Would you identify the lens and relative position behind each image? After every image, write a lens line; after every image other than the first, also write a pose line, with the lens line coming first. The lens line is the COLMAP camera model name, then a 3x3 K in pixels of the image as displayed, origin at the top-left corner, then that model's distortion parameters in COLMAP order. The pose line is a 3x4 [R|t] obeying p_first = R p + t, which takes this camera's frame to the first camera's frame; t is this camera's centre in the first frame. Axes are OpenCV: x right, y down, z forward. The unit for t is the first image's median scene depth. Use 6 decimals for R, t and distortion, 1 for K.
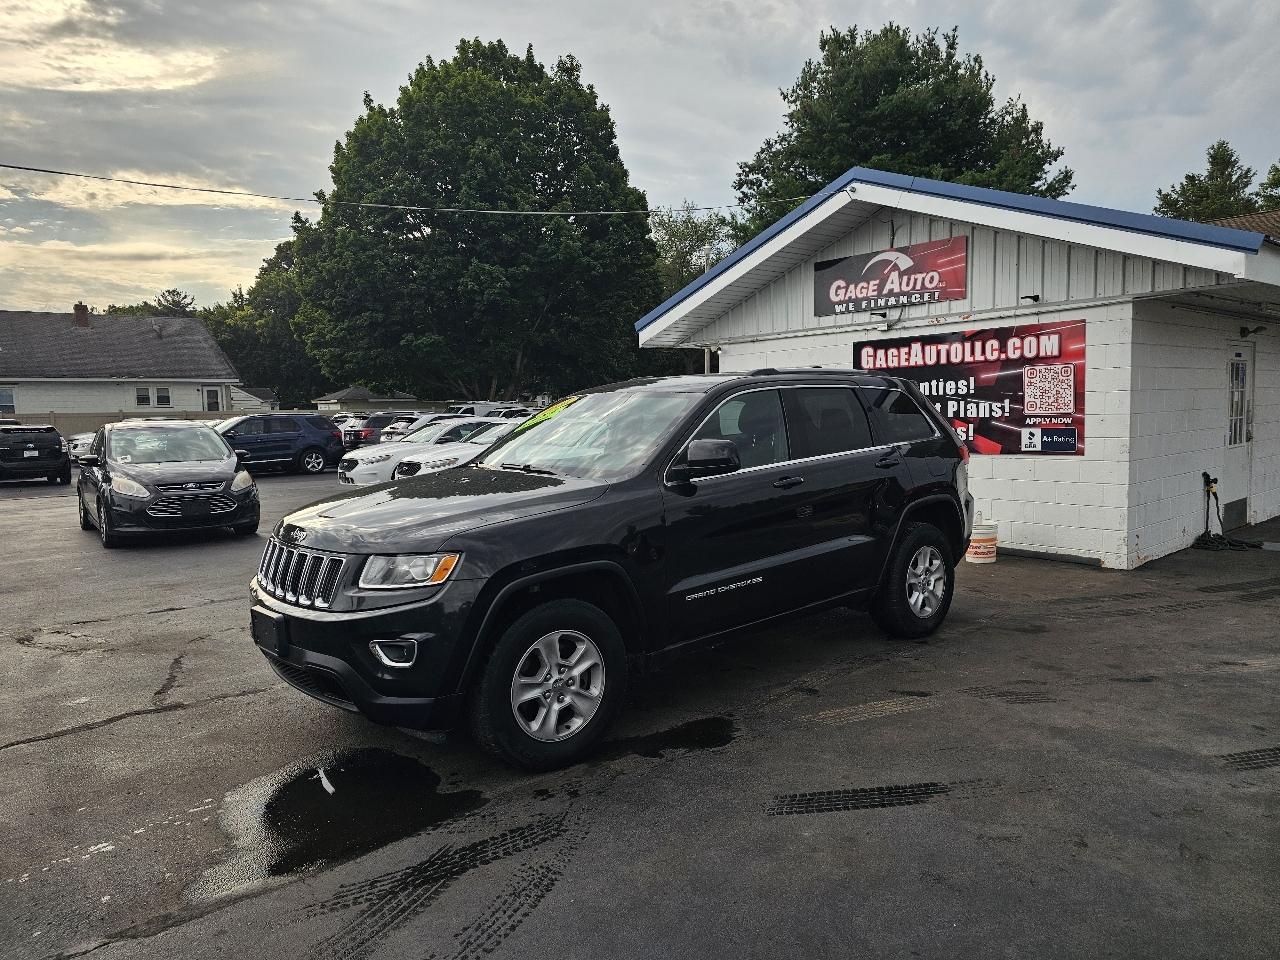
lens RADIAL K [[858.4, 0, 645.6], [0, 858.4, 463.2], [0, 0, 1]] dist [0.059020, -0.043063]
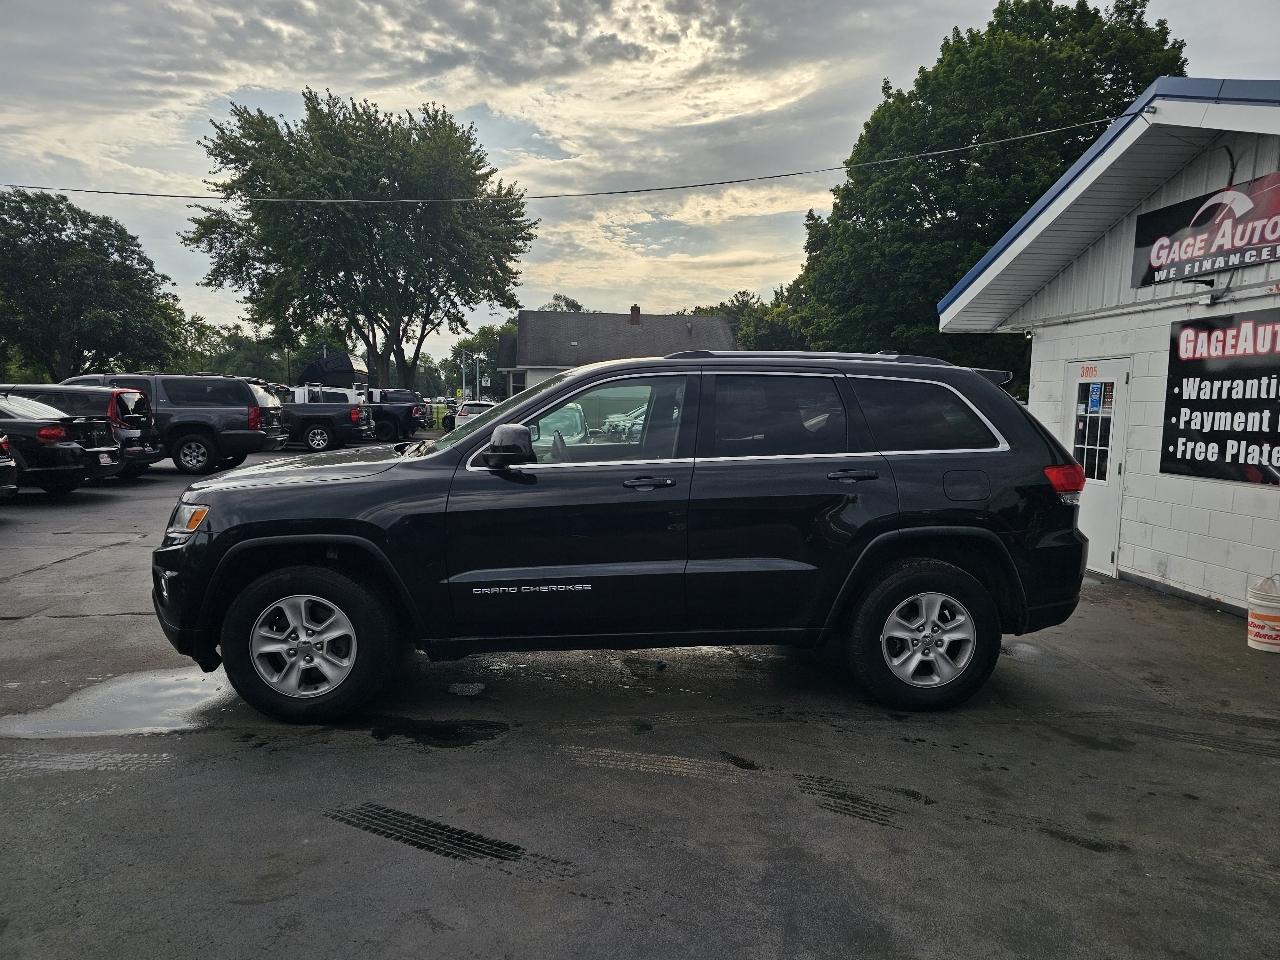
lens RADIAL K [[863.4, 0, 643.6], [0, 863.4, 483.1], [0, 0, 1]] dist [0.045397, -0.036215]
pose [[0.811438, 0.092345, -0.577097, 0.332927], [-0.075582, 0.995727, 0.053060, -0.011451], [0.579530, 0.000563, 0.814950, 0.150058]]
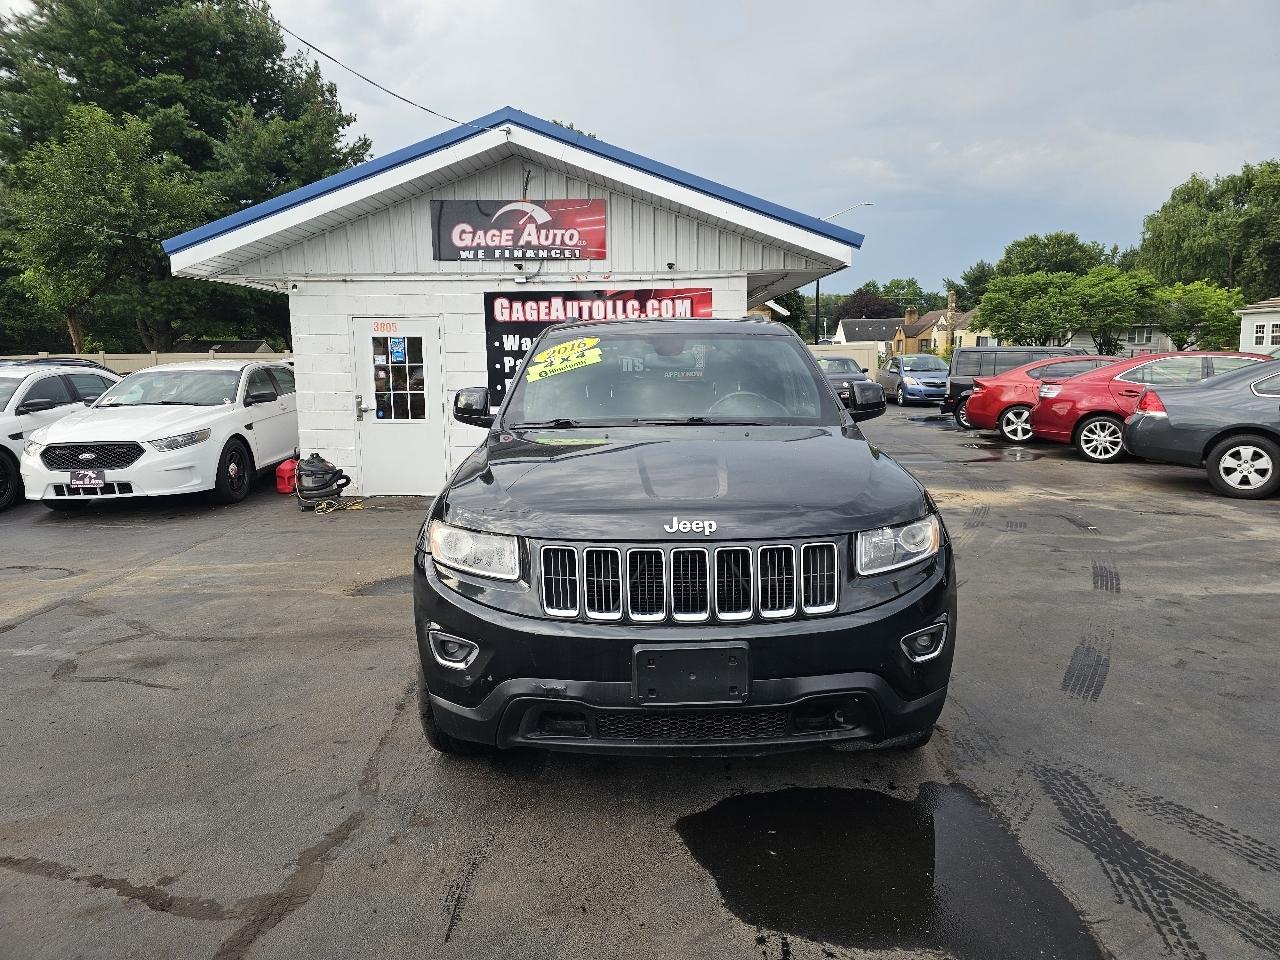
lens RADIAL K [[851.7, 0, 653.3], [0, 851.7, 456.4], [0, 0, 1]] dist [0.069341, -0.065094]
pose [[0.654608, -0.074267, 0.752312, -0.384300], [0.045871, 0.997231, 0.058531, -0.005223], [-0.754576, -0.003805, 0.656202, 0.243548]]
